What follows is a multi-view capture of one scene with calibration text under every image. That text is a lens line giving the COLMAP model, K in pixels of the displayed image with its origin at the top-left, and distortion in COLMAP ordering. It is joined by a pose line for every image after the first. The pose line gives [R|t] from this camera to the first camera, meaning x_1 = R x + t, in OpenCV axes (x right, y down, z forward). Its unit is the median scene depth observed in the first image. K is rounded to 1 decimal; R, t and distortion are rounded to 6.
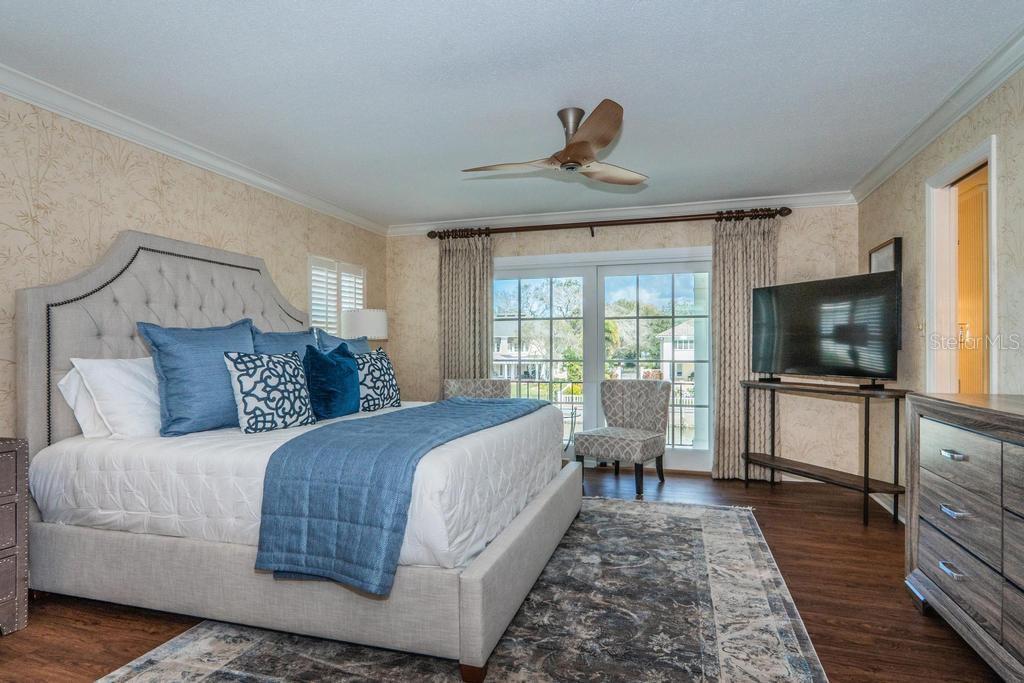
lens RADIAL K [[546.6, 0, 506.8], [0, 546.6, 344.9], [0, 0, 1]] dist [-0.006468, -0.000151]
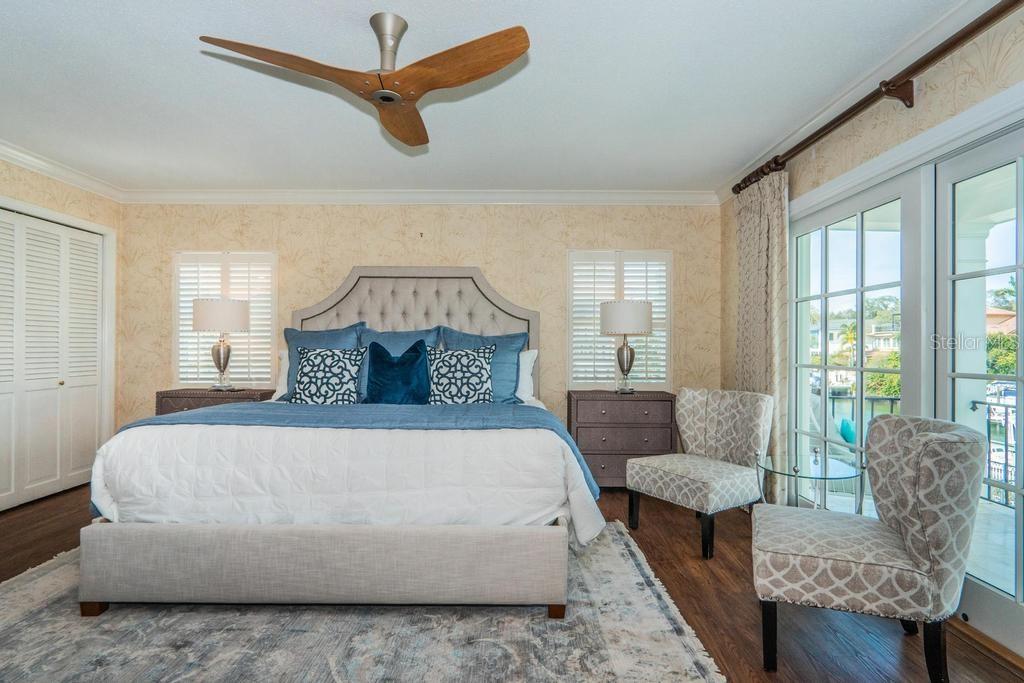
lens RADIAL K [[502.2, 0, 512.0], [0, 502.2, 341.5], [0, 0, 1]] dist [-0.001901, -0.000262]
pose [[0.302259, 0.003872, -0.953218, 0.661353], [0.002402, 0.999985, 0.004824, 0.002205], [0.953223, -0.003748, 0.302246, 0.786767]]
